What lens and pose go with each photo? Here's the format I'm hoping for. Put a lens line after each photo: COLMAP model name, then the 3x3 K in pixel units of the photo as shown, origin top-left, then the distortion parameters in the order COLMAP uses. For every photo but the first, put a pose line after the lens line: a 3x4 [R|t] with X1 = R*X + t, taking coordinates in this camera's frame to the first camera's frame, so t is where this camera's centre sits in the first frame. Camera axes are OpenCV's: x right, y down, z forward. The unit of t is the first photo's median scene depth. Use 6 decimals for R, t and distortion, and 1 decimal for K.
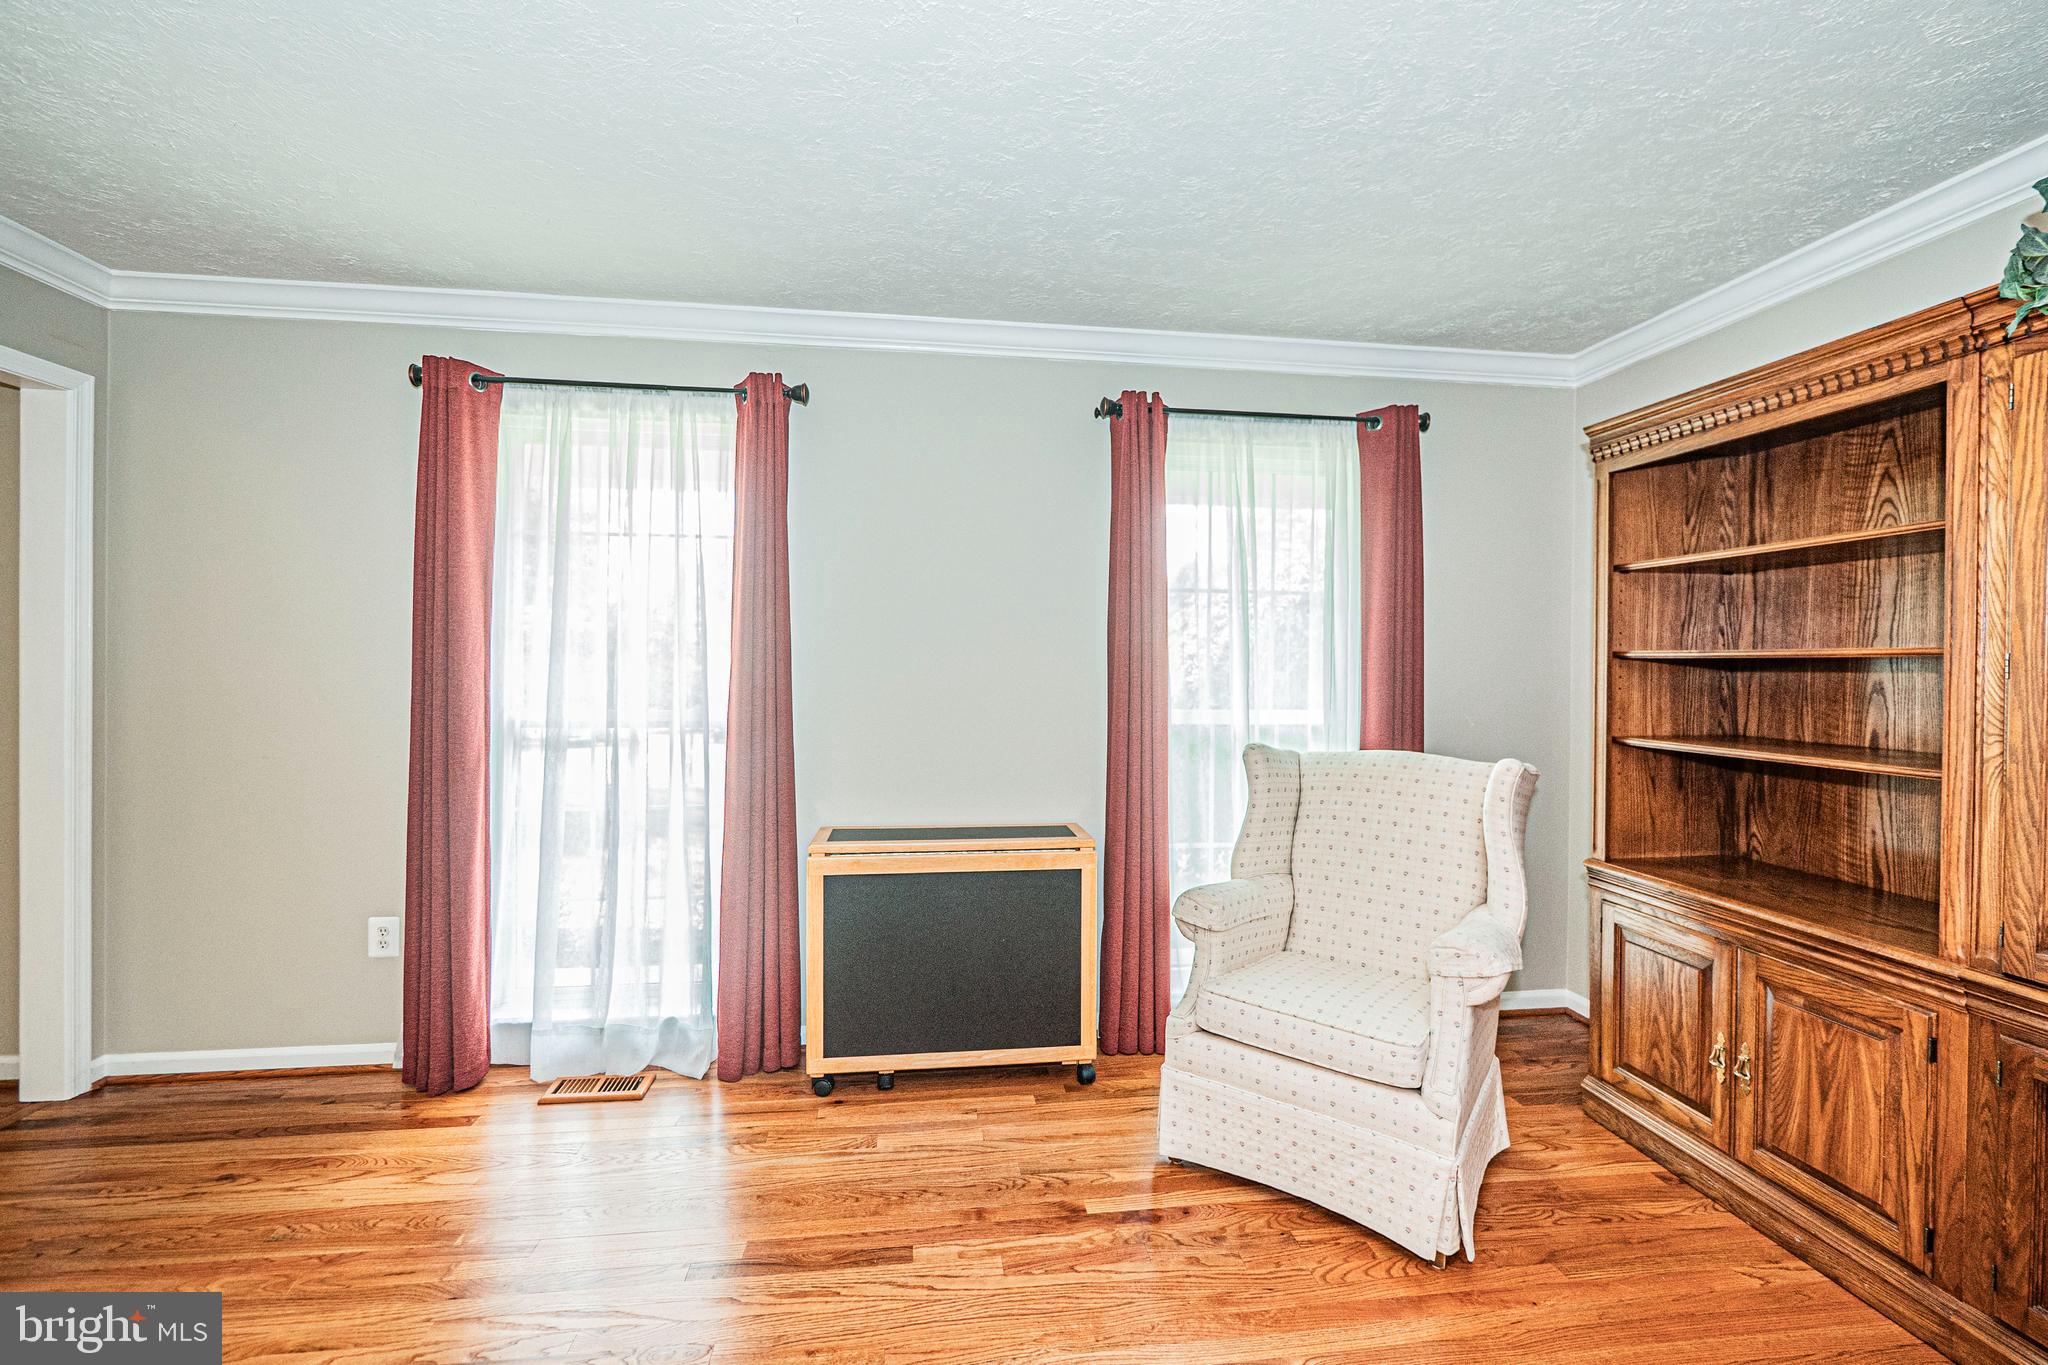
lens RADIAL K [[865.4, 0, 1029.7], [0, 865.4, 675.7], [0, 0, 1]] dist [-0.006258, -0.000016]
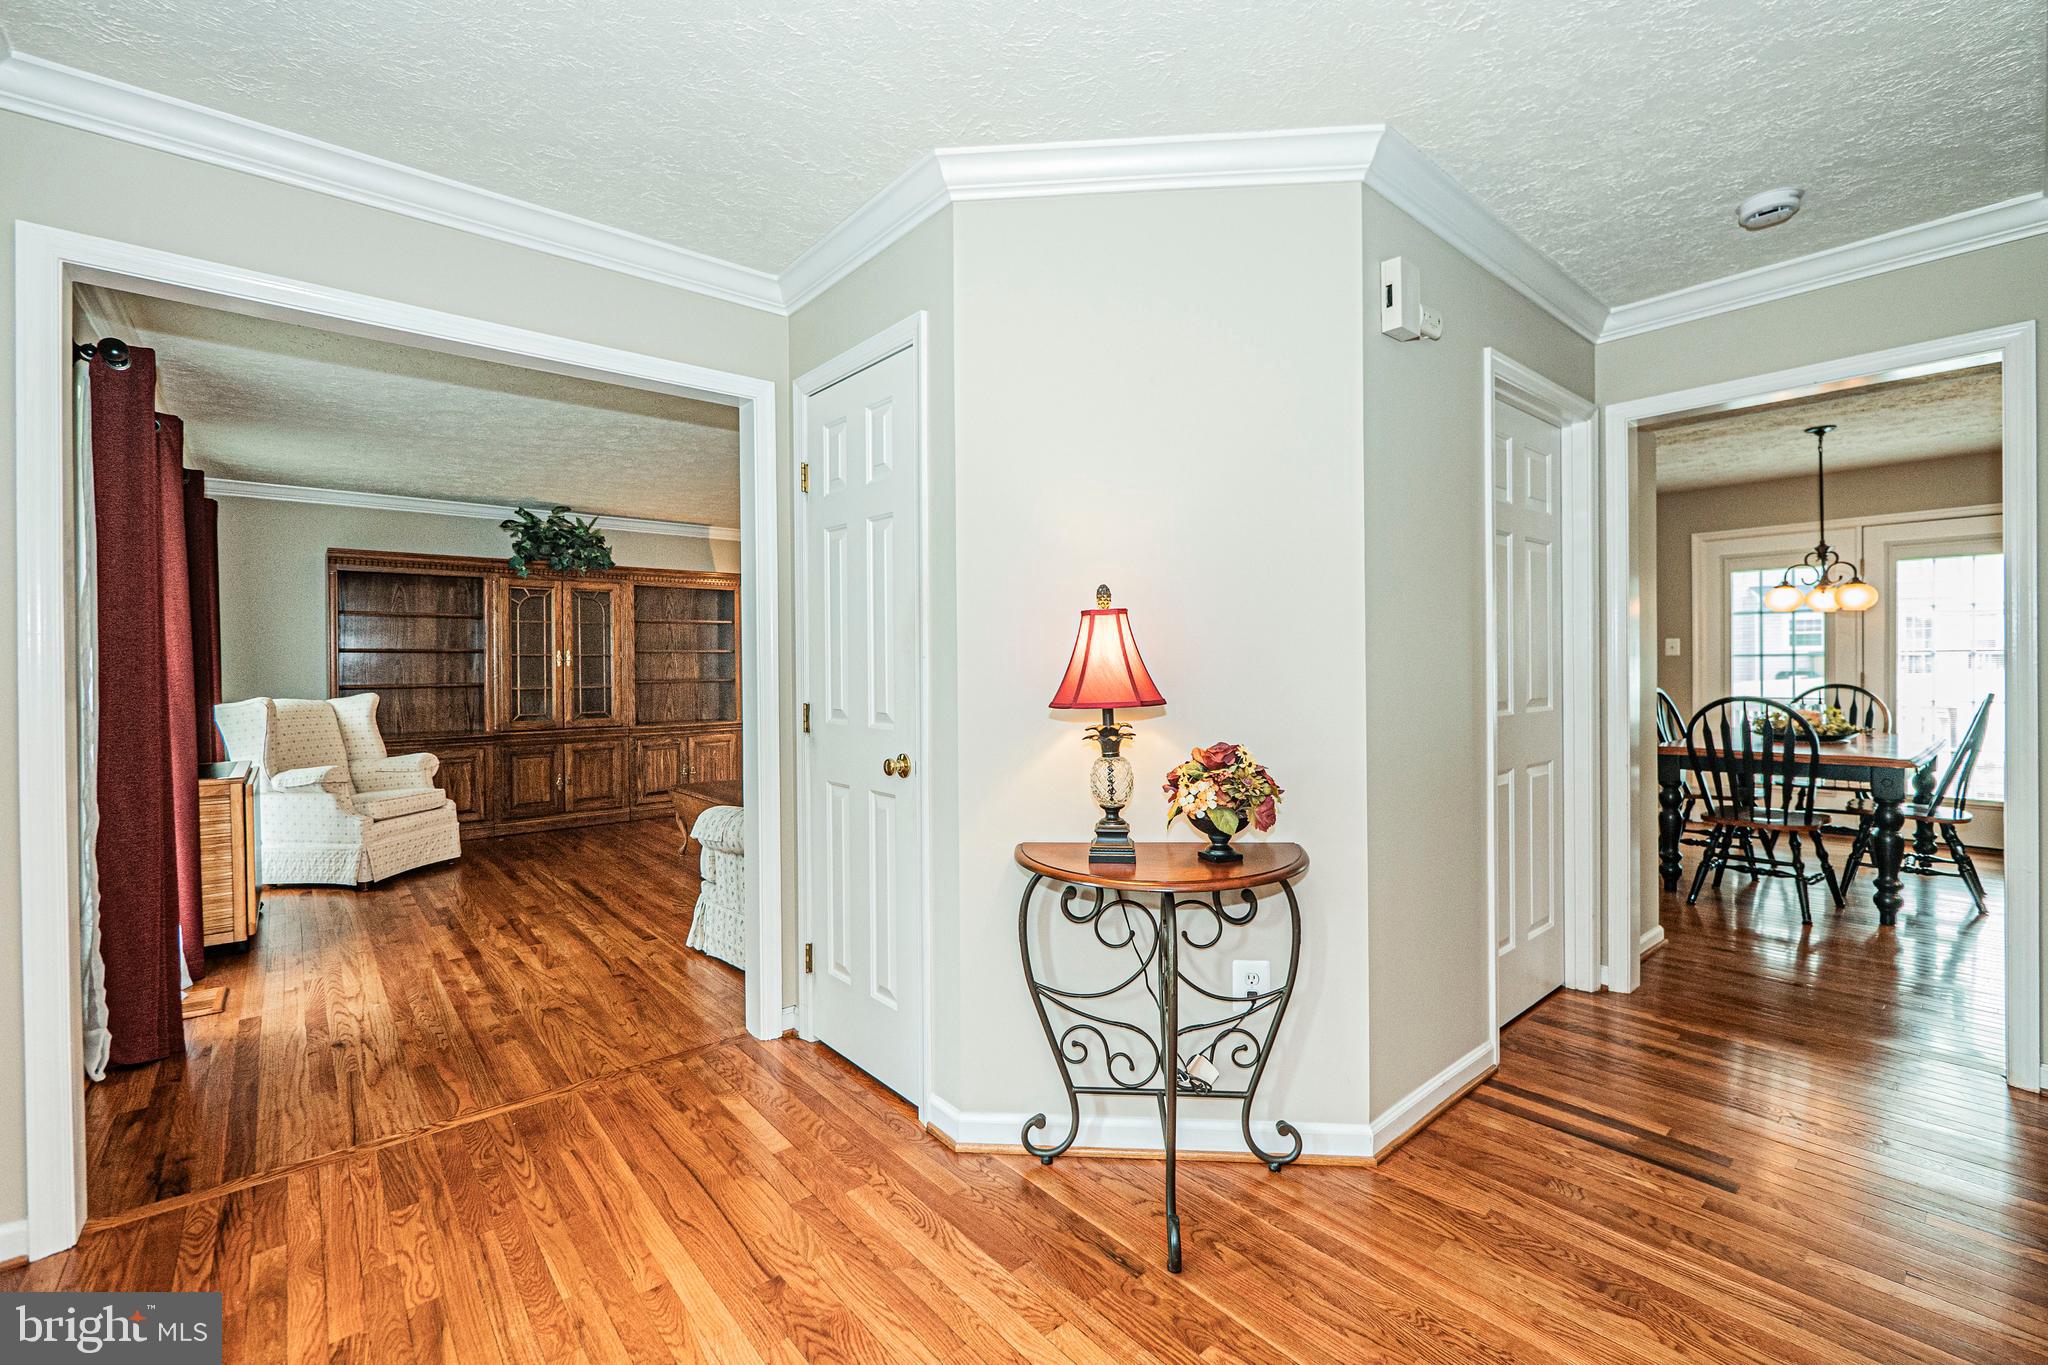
lens RADIAL K [[865.4, 0, 1027.0], [0, 865.4, 672.7], [0, 0, 1]] dist [-0.006258, -0.000016]
pose [[-0.545269, -0.009985, 0.838202, -2.149696], [0.016825, 0.999597, 0.022853, 0.015278], [-0.838092, 0.026564, -0.544881, 0.688003]]
